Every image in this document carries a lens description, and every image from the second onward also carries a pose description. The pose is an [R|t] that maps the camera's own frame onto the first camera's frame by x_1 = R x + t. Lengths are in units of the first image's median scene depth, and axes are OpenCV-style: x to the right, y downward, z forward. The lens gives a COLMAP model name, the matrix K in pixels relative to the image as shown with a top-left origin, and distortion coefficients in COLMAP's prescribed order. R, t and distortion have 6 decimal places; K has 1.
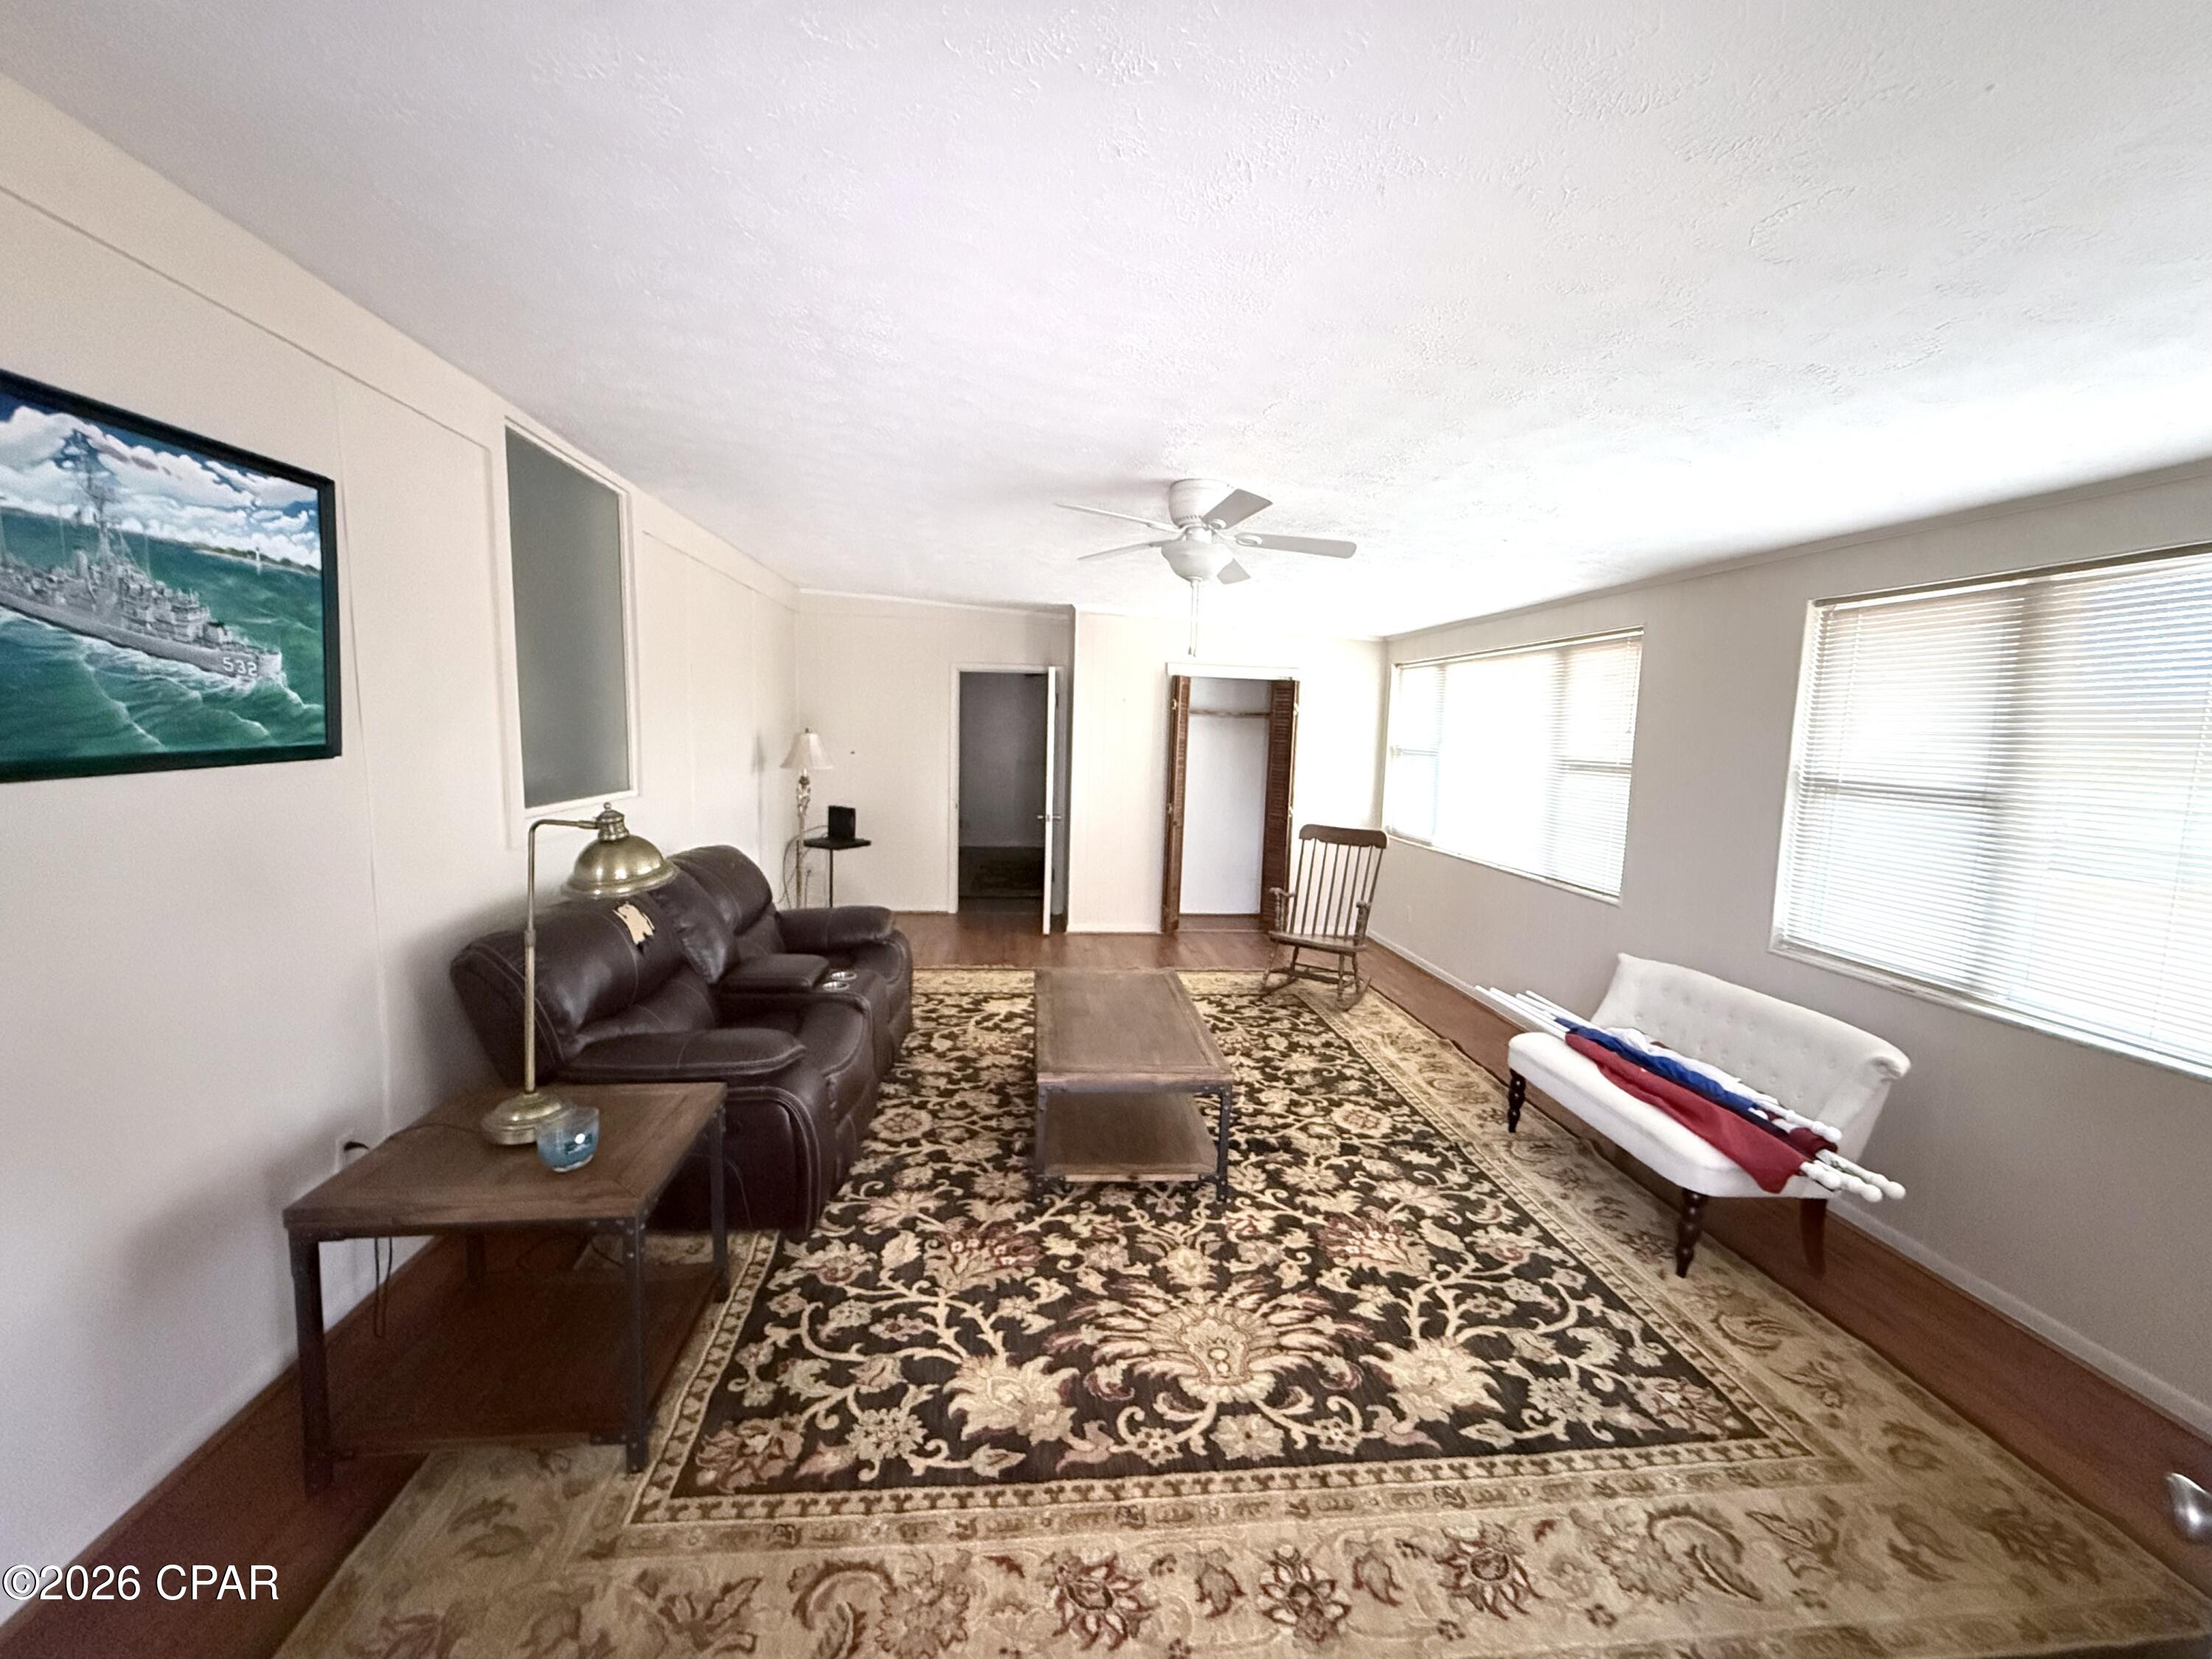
lens RADIAL K [[878.0, 0, 1106.0], [0, 878.0, 829.5], [0, 0, 1]] dist [-0.001945, -0.000205]
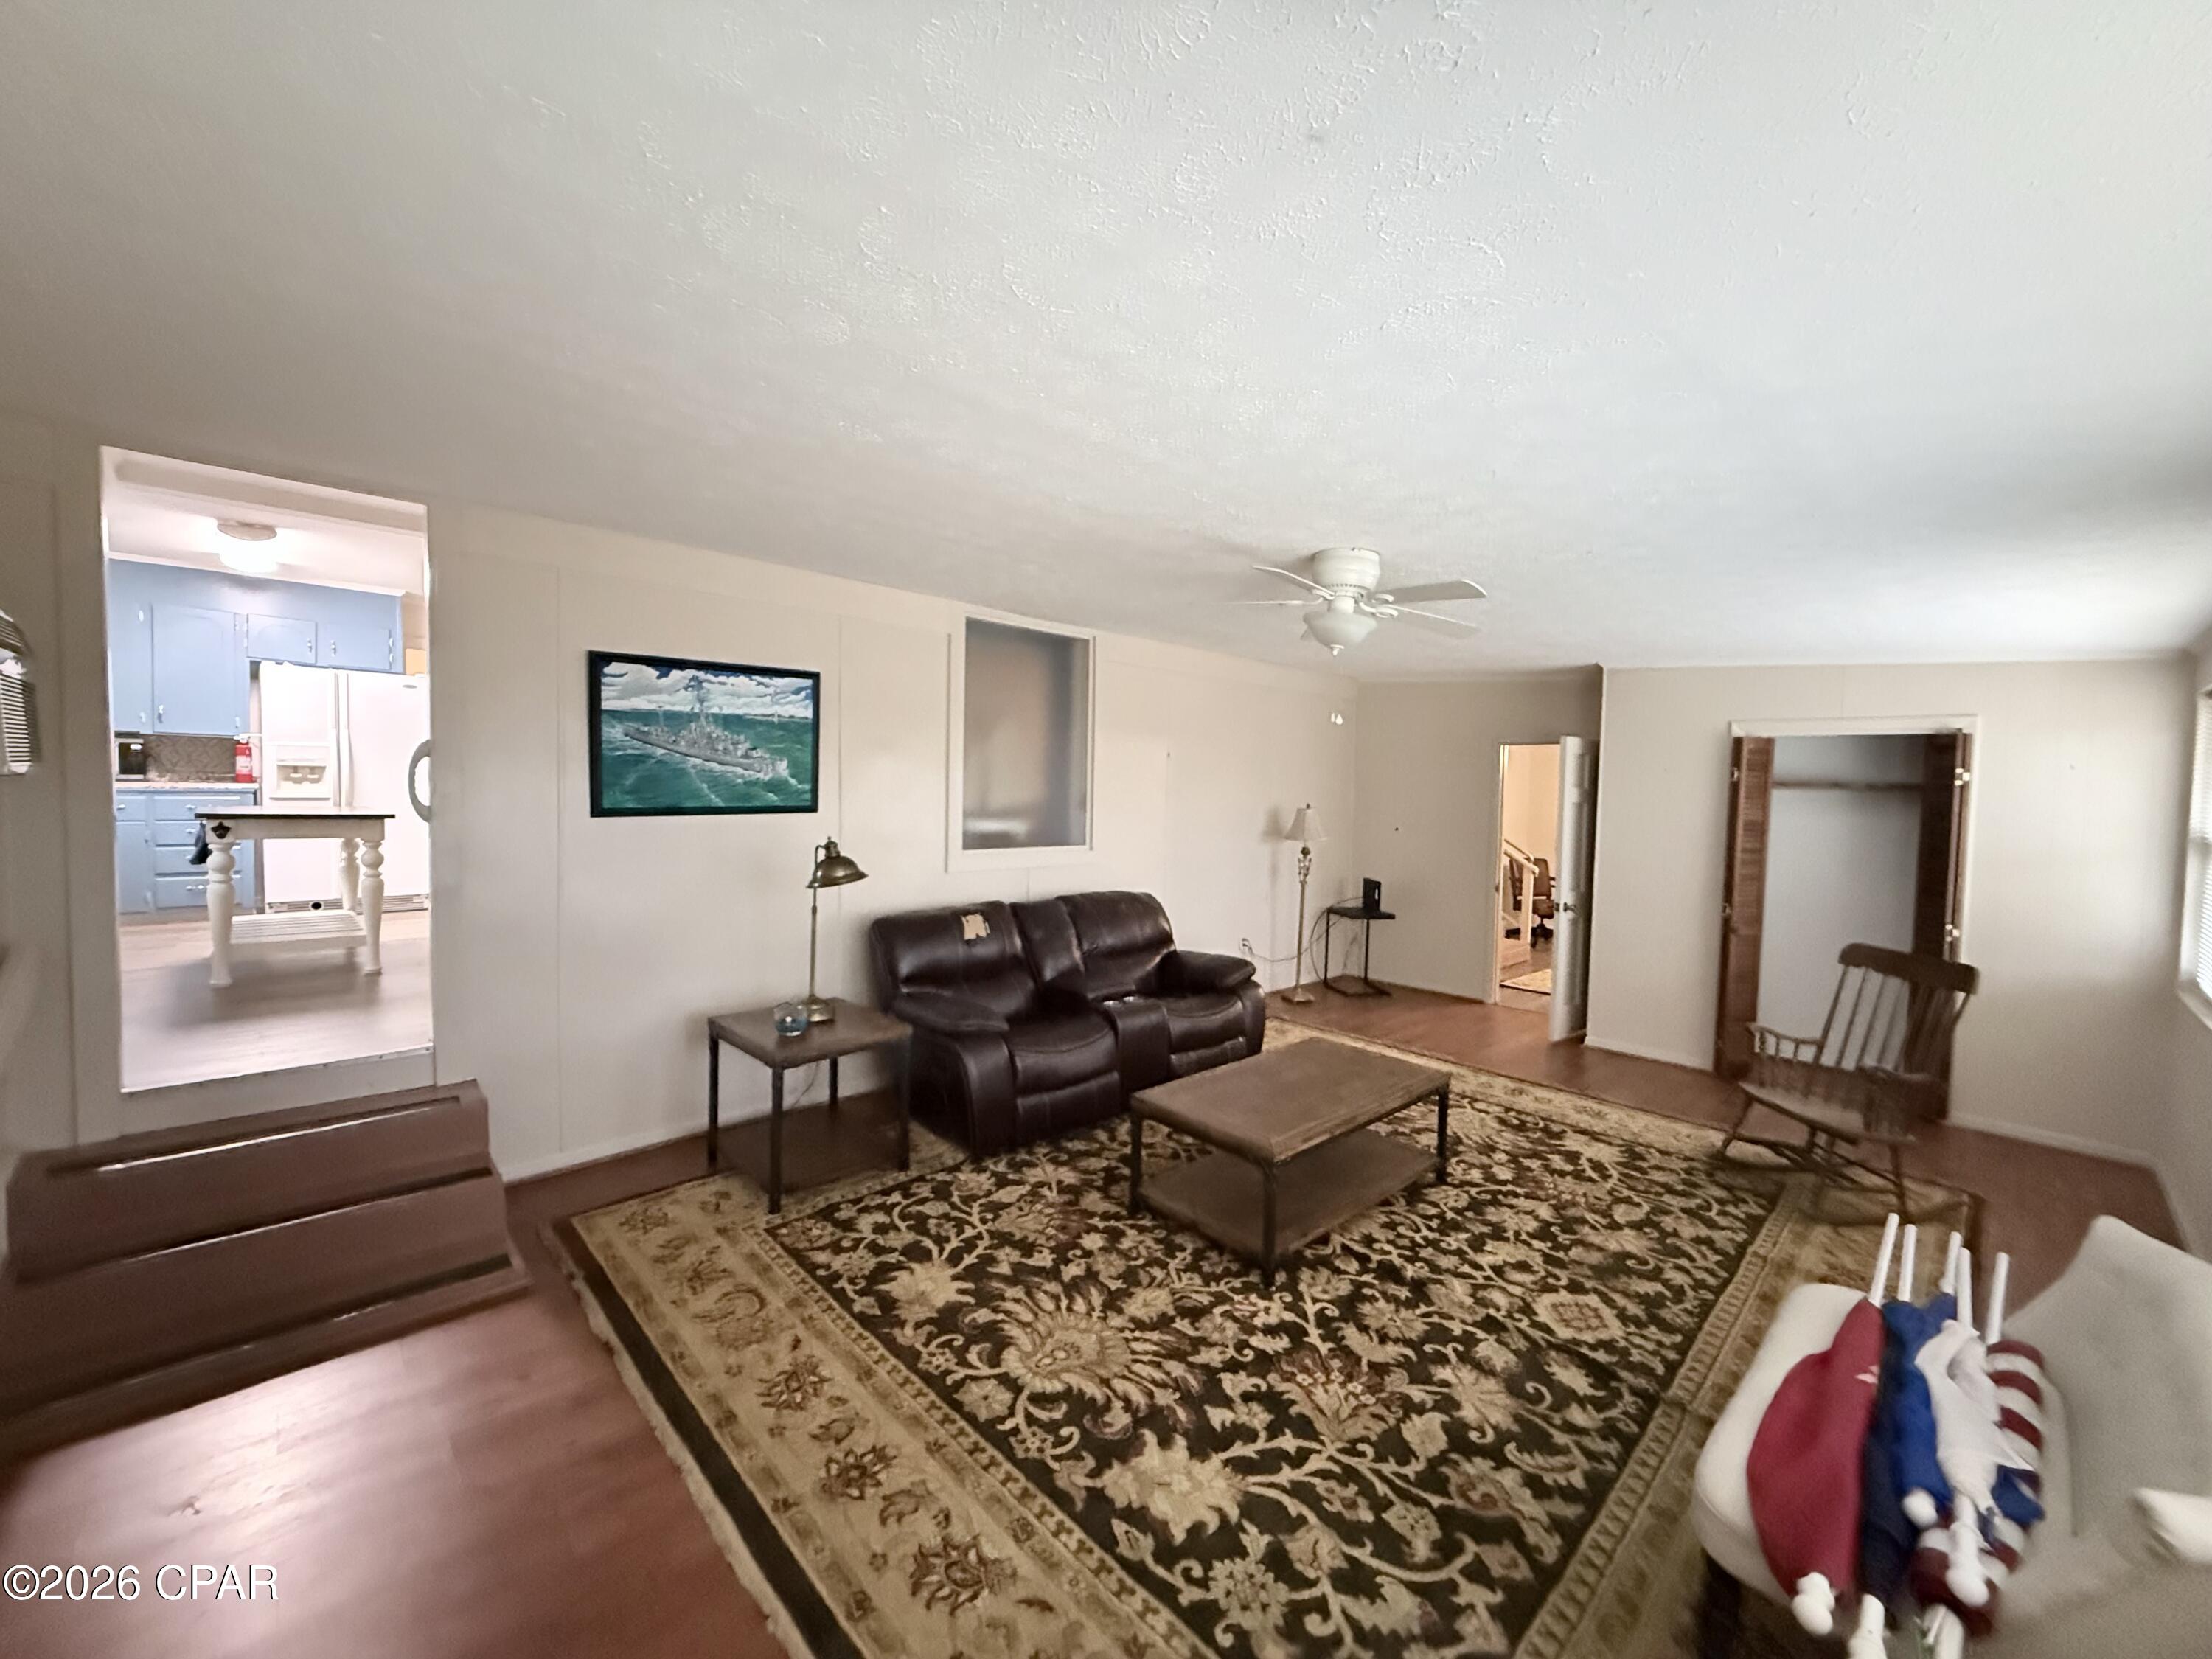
lens RADIAL K [[877.9, 0, 1100.5], [0, 877.9, 826.1], [0, 0, 1]] dist [0.000635, 0.000463]
pose [[0.616280, 0.018629, -0.787307, 0.880085], [-0.096916, 0.993915, -0.052345, -0.008580], [0.781541, 0.108562, 0.614335, 0.248754]]
